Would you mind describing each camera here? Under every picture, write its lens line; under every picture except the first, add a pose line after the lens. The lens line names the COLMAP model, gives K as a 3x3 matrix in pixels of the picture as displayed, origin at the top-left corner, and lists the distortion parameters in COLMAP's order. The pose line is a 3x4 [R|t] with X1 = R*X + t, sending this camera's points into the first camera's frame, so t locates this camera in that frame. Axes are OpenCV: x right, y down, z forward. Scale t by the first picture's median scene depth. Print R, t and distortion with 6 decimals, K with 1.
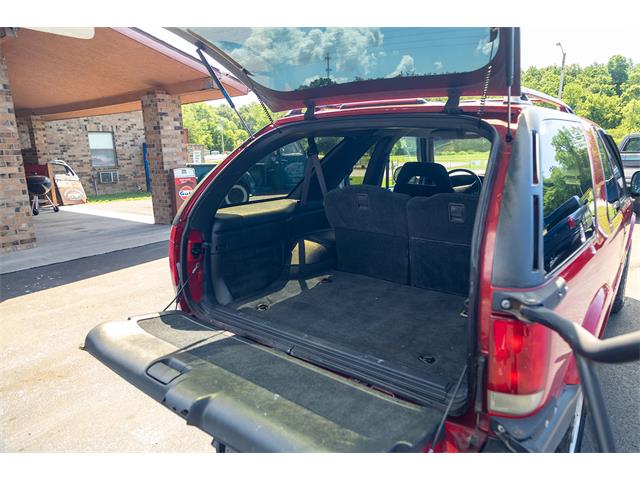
lens RADIAL K [[420.9, 0, 324.6], [0, 420.9, 242.2], [0, 0, 1]] dist [0.006940, 0.001354]
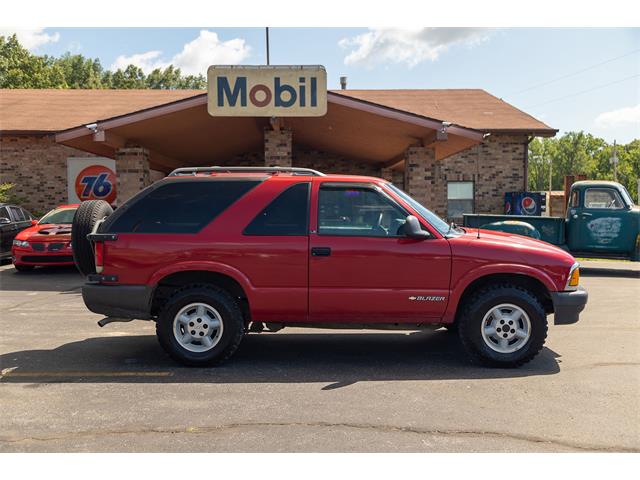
lens RADIAL K [[630.7, 0, 319.0], [0, 630.7, 237.8], [0, 0, 1]] dist [0.012295, 0.000000]
pose [[0.614663, 0.052933, -0.787012, 0.628409], [-0.177740, 0.981380, -0.072811, 0.023700], [0.768504, 0.184638, 0.612626, -0.090818]]
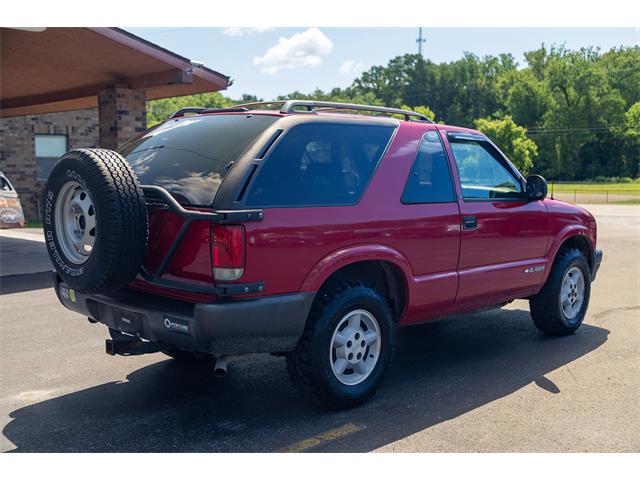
lens RADIAL K [[710.3, 0, 316.5], [0, 710.3, 240.0], [0, 0, 1]] dist [0.023110, 0.000000]
pose [[0.991571, 0.030224, -0.125993, 0.144509], [-0.044630, 0.992577, -0.113135, 0.066695], [0.121638, 0.117805, 0.985559, -0.235946]]
